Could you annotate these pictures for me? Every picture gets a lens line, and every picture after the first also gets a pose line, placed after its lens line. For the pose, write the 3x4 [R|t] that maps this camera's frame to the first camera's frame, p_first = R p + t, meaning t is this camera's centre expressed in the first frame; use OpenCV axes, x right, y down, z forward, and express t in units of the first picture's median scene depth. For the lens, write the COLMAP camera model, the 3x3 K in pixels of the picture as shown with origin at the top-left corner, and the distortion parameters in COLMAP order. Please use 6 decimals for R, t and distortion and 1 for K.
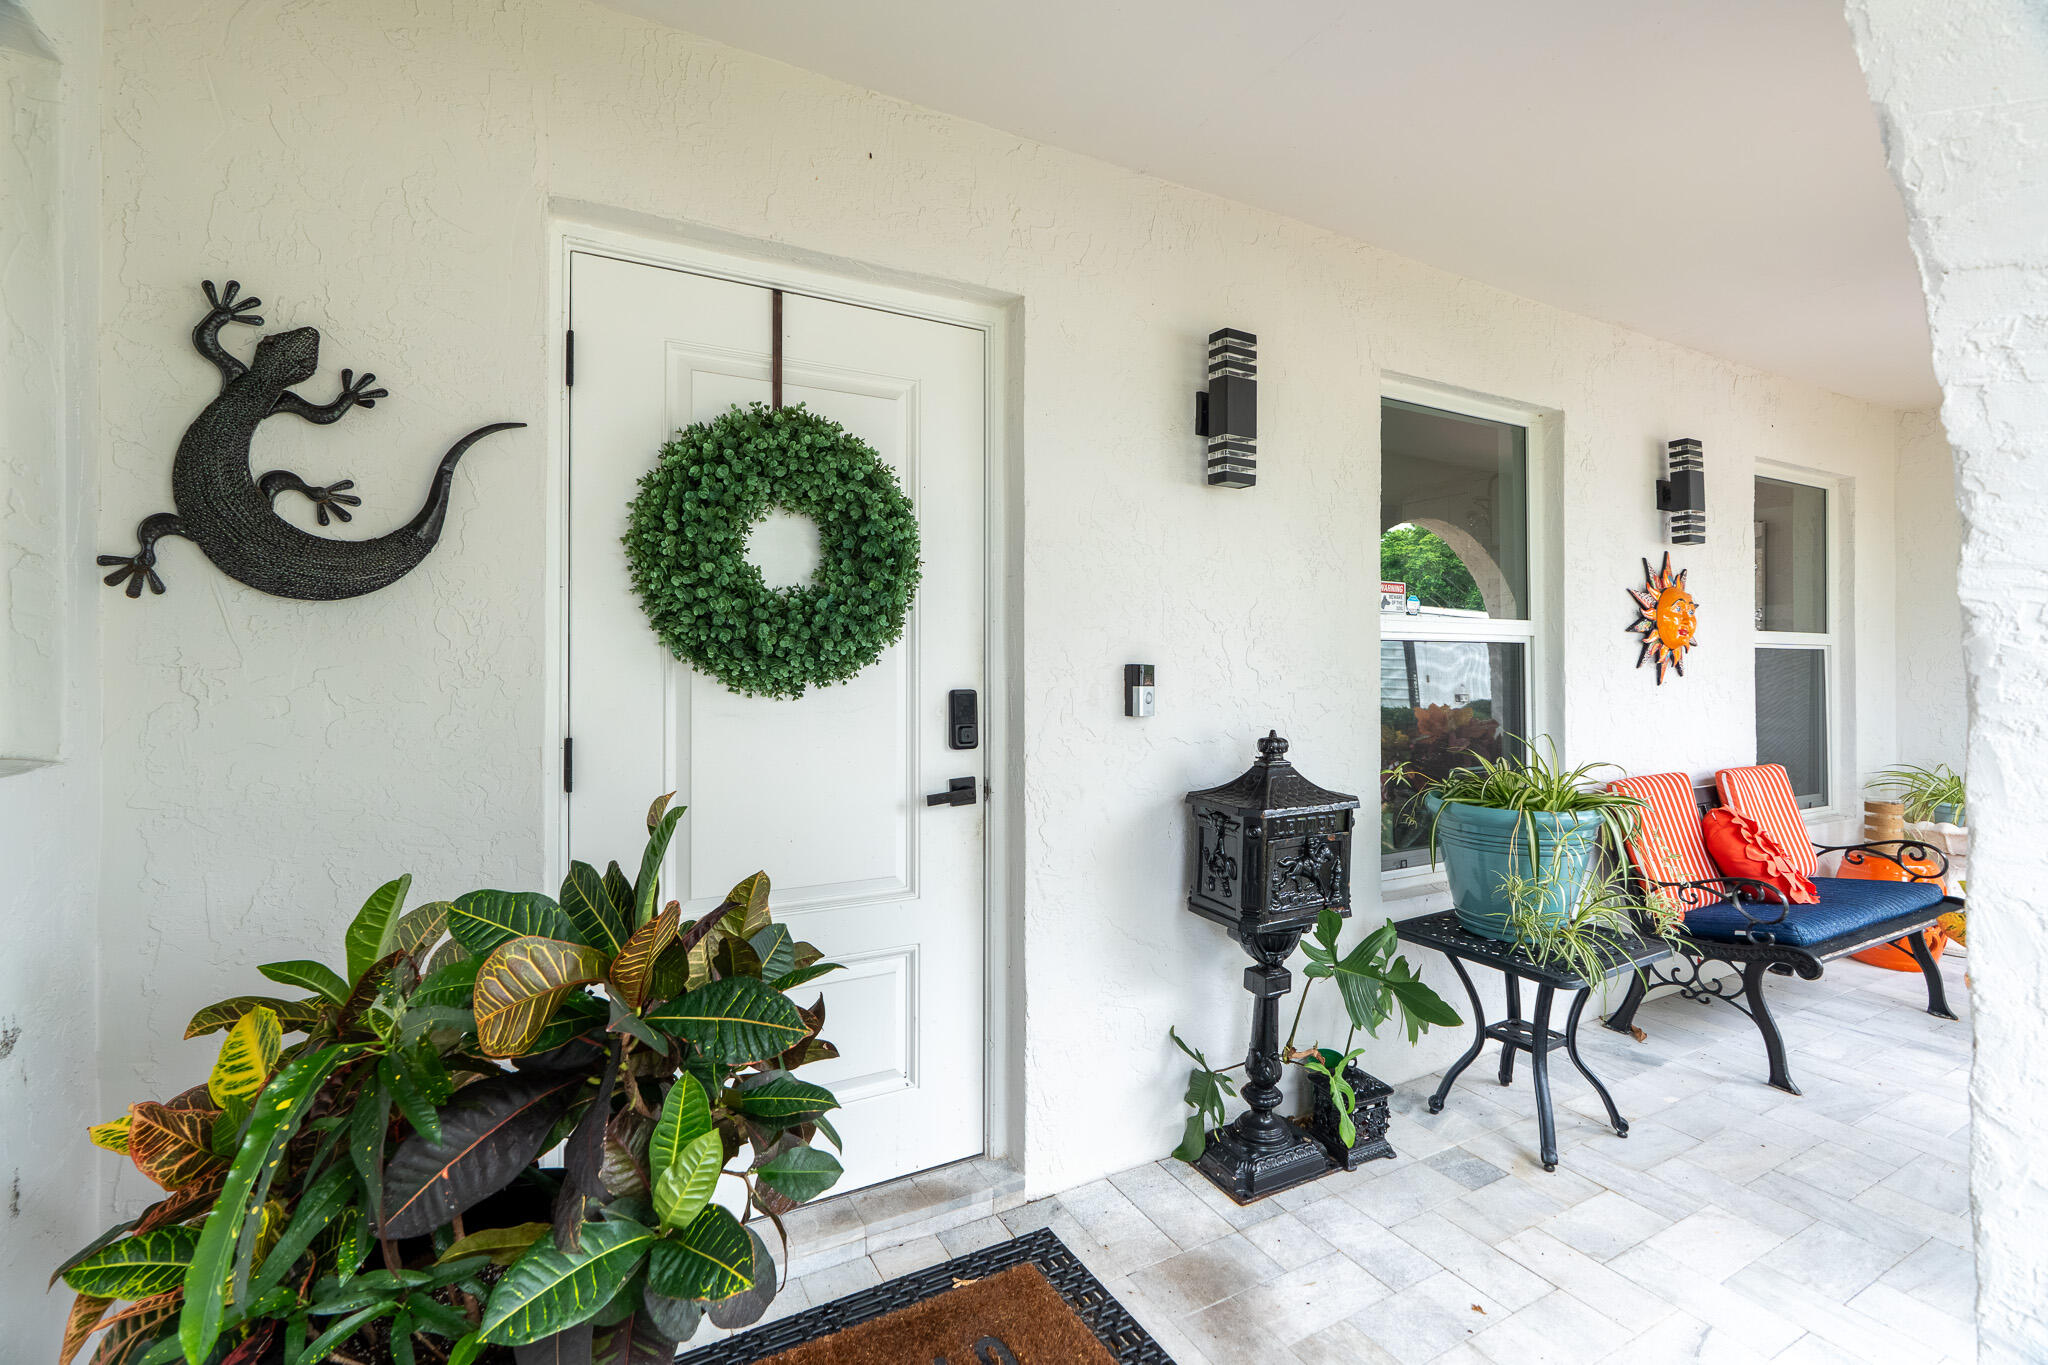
lens RADIAL K [[935.5, 0, 1020.3], [0, 935.5, 675.6], [0, 0, 1]] dist [-0.001058, 0.000040]
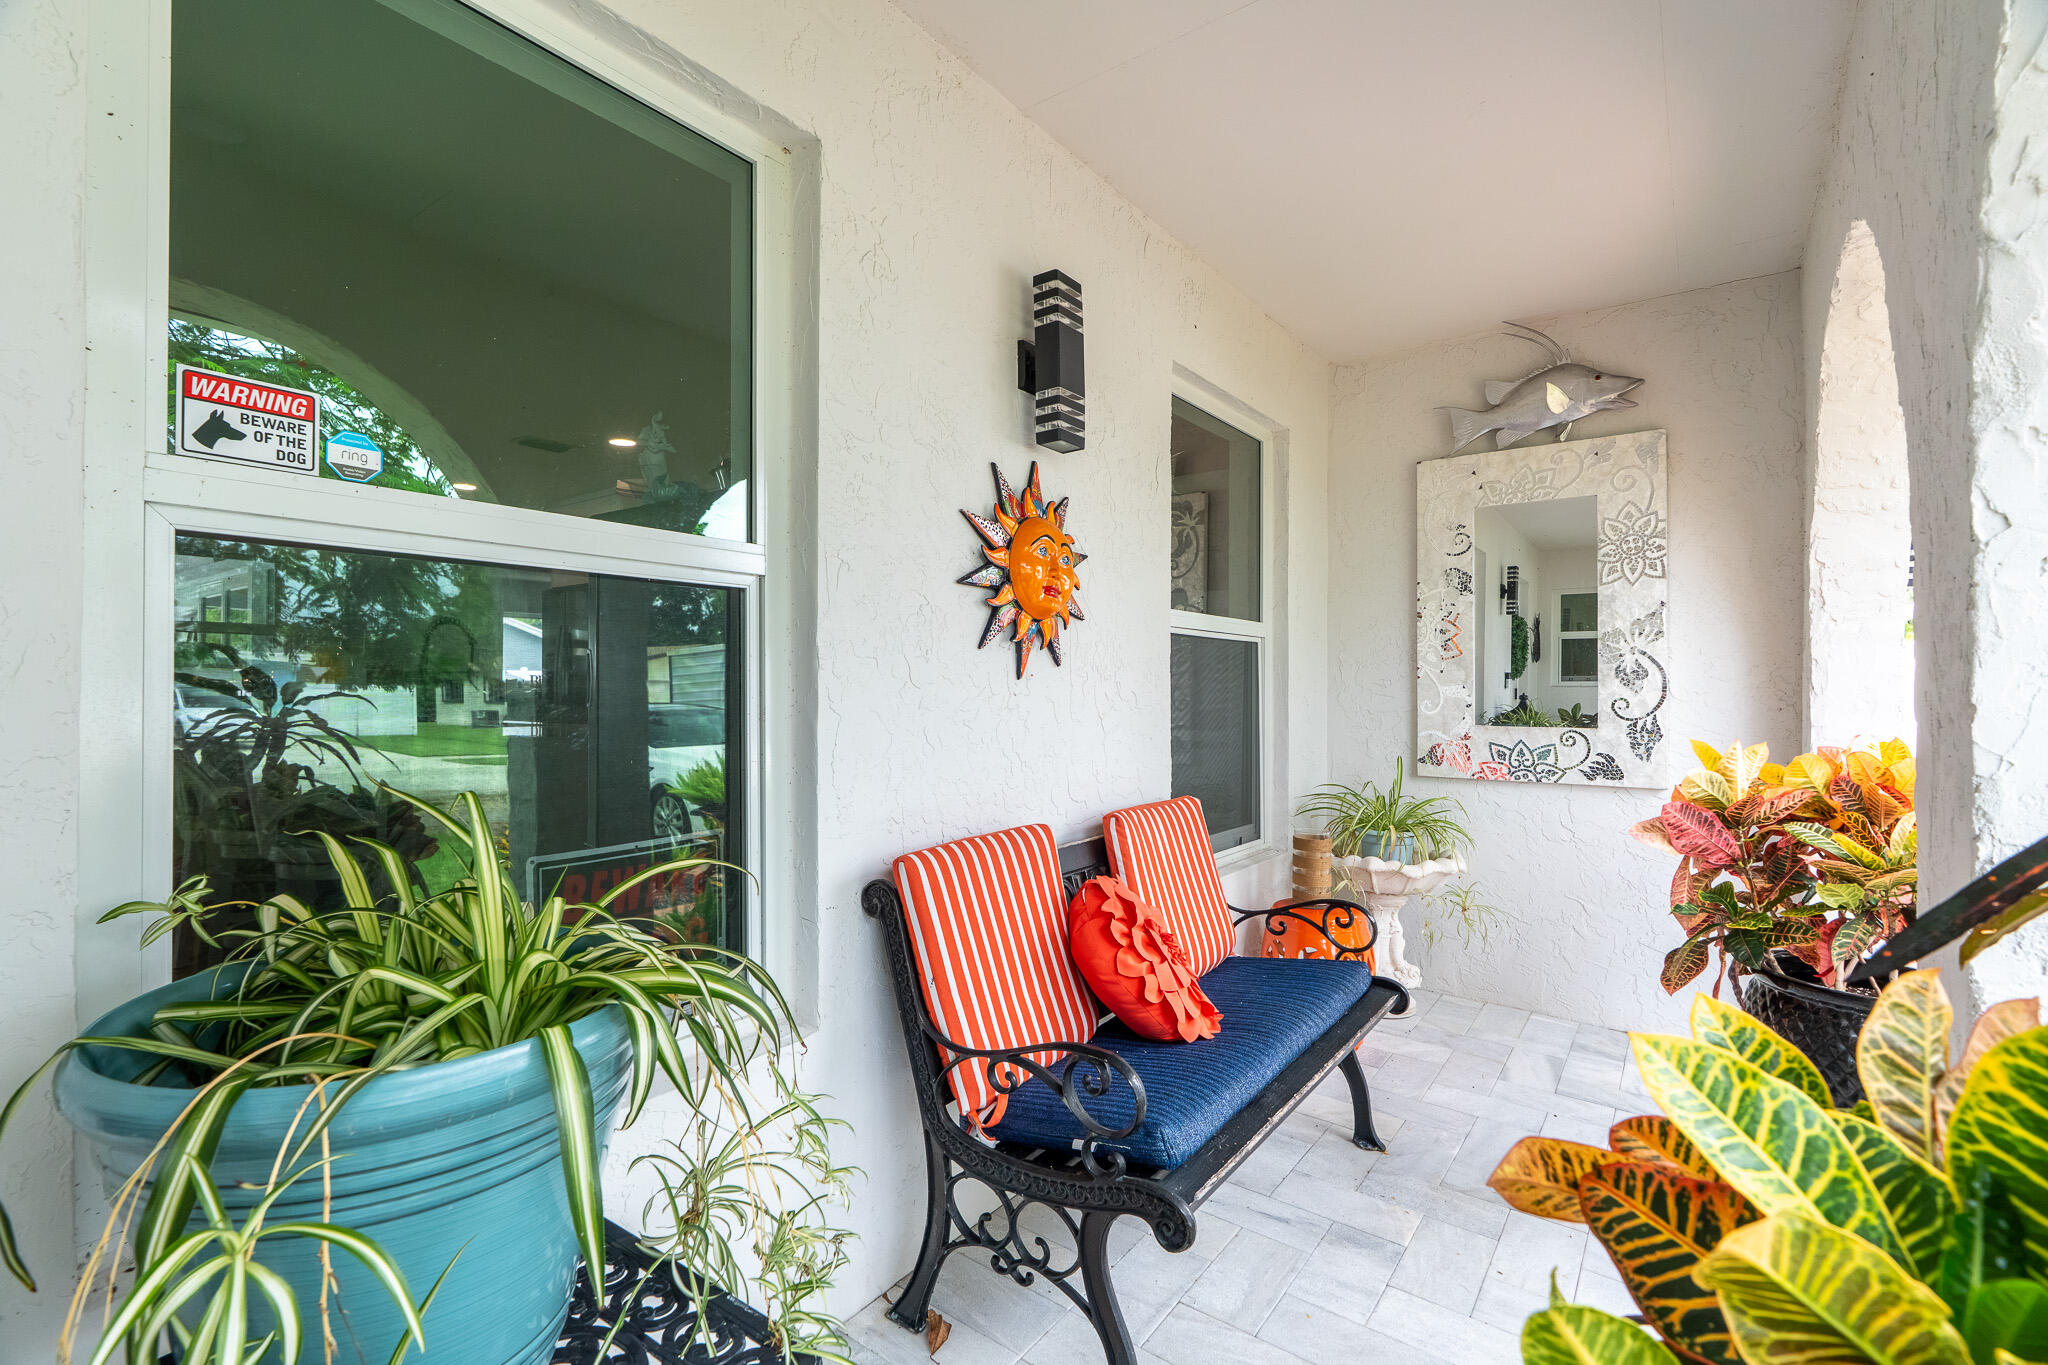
lens RADIAL K [[930.9, 0, 1024.0], [0, 930.9, 682.5], [0, 0, 1]] dist [-0.000837, -0.000109]
pose [[0.909695, 0.011469, 0.415119, 0.442439], [-0.009433, 0.999931, -0.006954, 0.017414], [-0.415171, 0.002410, 0.909740, 0.456423]]
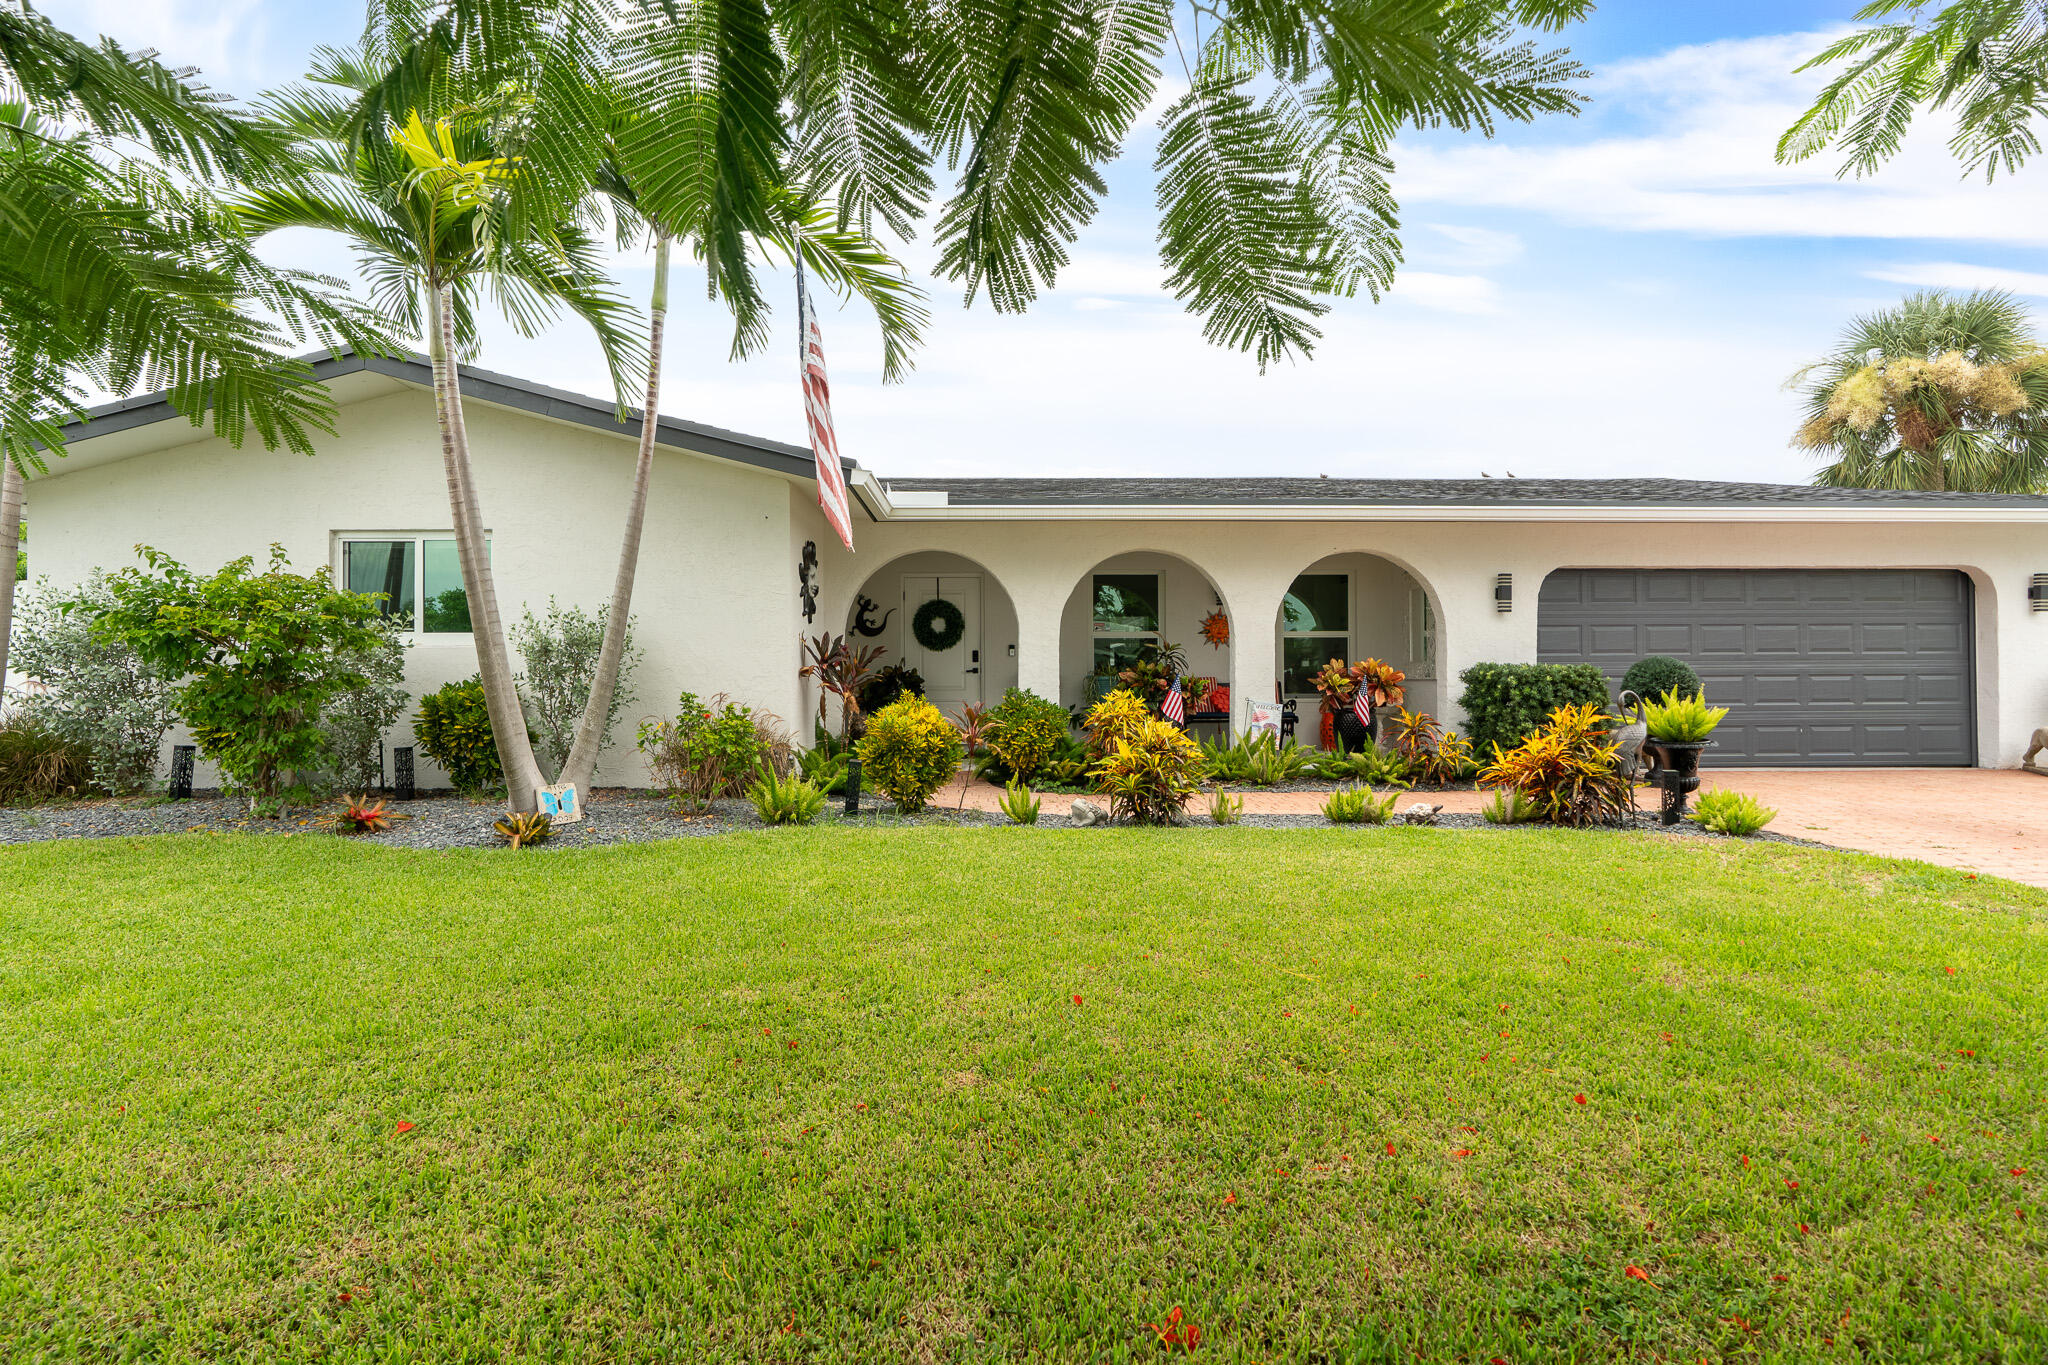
lens RADIAL K [[930.9, 0, 1024.0], [0, 930.9, 682.5], [0, 0, 1]] dist [-0.000837, -0.000109]
pose [[0.884788, 0.000491, -0.465994, 1.594261], [0.000983, 0.999995, 0.002920, 0.110639], [0.465994, -0.003041, 0.884783, -2.105560]]
